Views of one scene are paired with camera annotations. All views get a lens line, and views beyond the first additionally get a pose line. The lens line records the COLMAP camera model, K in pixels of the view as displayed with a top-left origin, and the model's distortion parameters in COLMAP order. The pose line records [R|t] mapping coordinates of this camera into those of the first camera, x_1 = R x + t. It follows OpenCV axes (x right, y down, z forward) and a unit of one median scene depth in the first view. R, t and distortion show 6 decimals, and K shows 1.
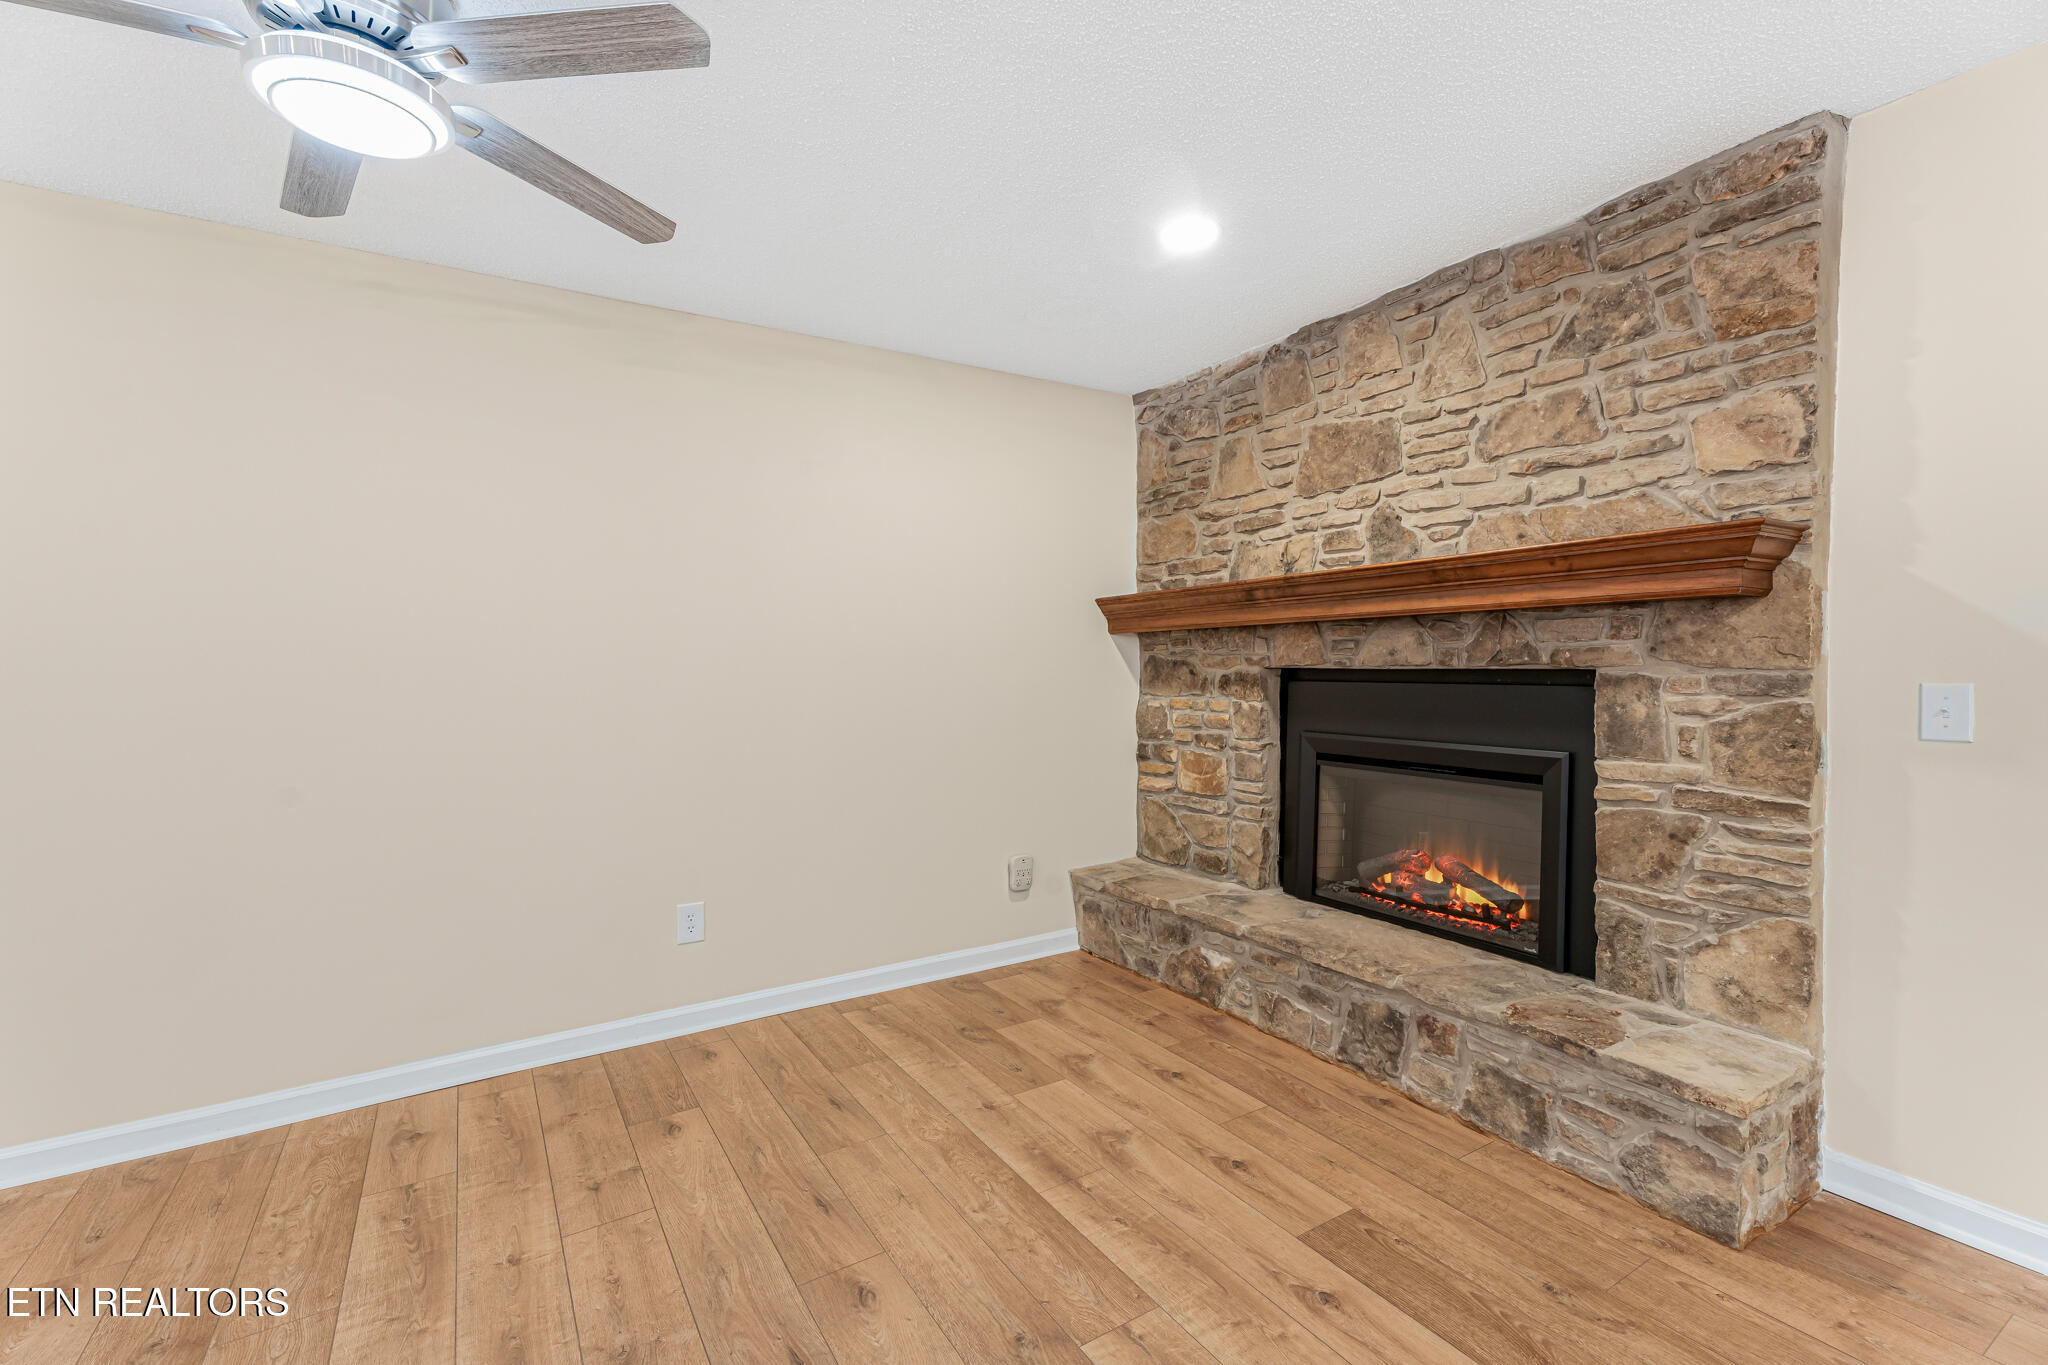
lens RADIAL K [[904.2, 0, 1018.4], [0, 904.2, 682.4], [0, 0, 1]] dist [0.026506, 0.000296]
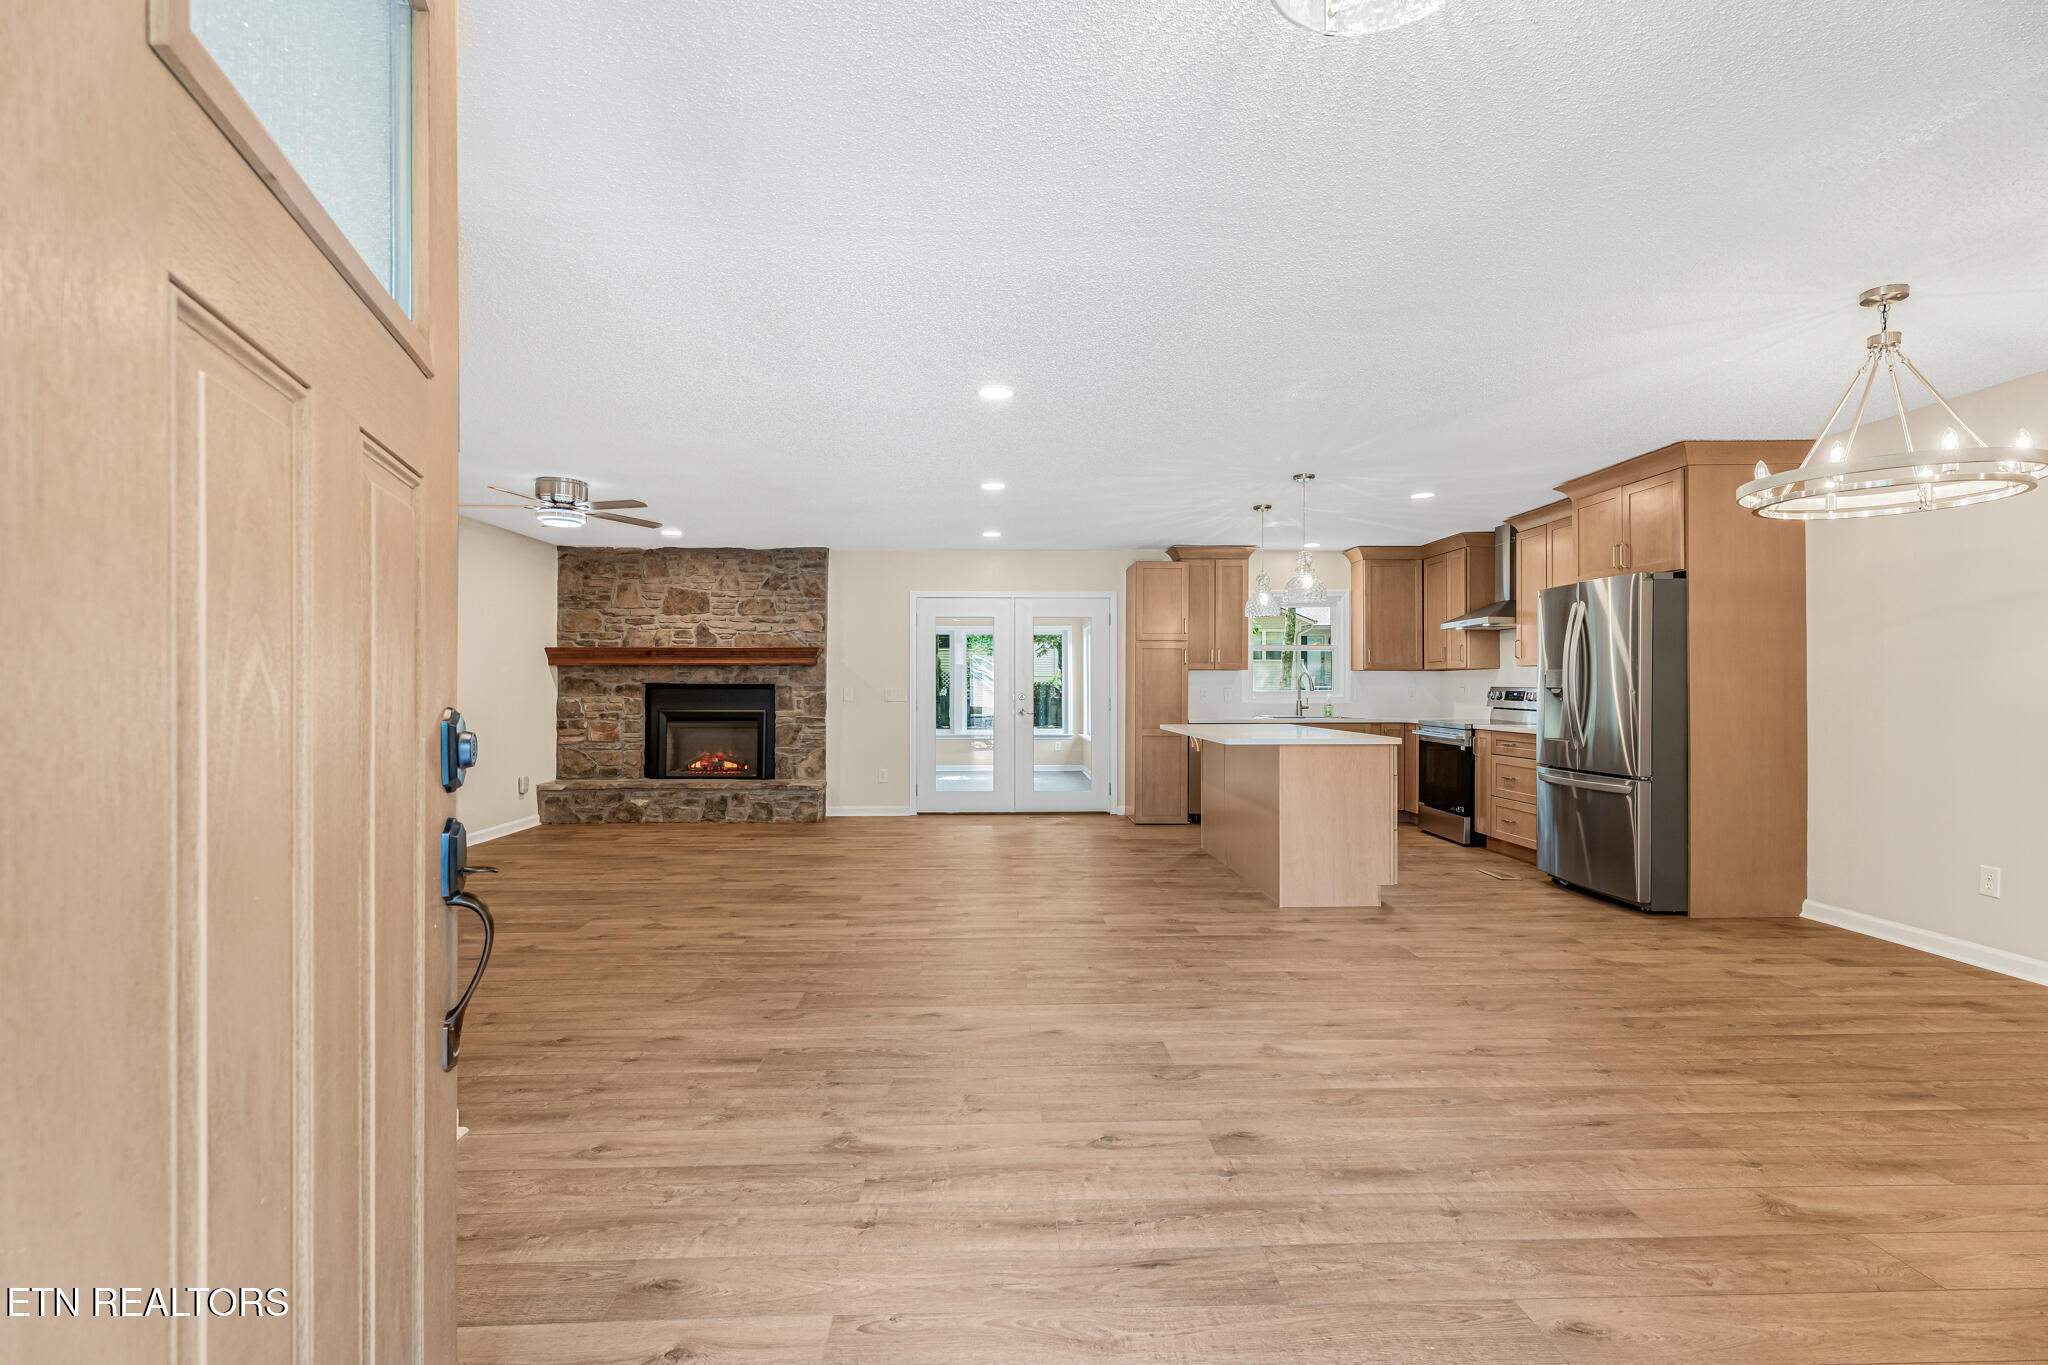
lens RADIAL K [[945.0, 0, 1024.0], [0, 945.0, 682.5], [0, 0, 1]] dist [0.000346, -0.000345]
pose [[0.487186, 0.014917, 0.873171, -1.676197], [0.010859, 0.999673, -0.023137, 0.060492], [-0.873231, 0.020753, 0.486865, -1.274883]]
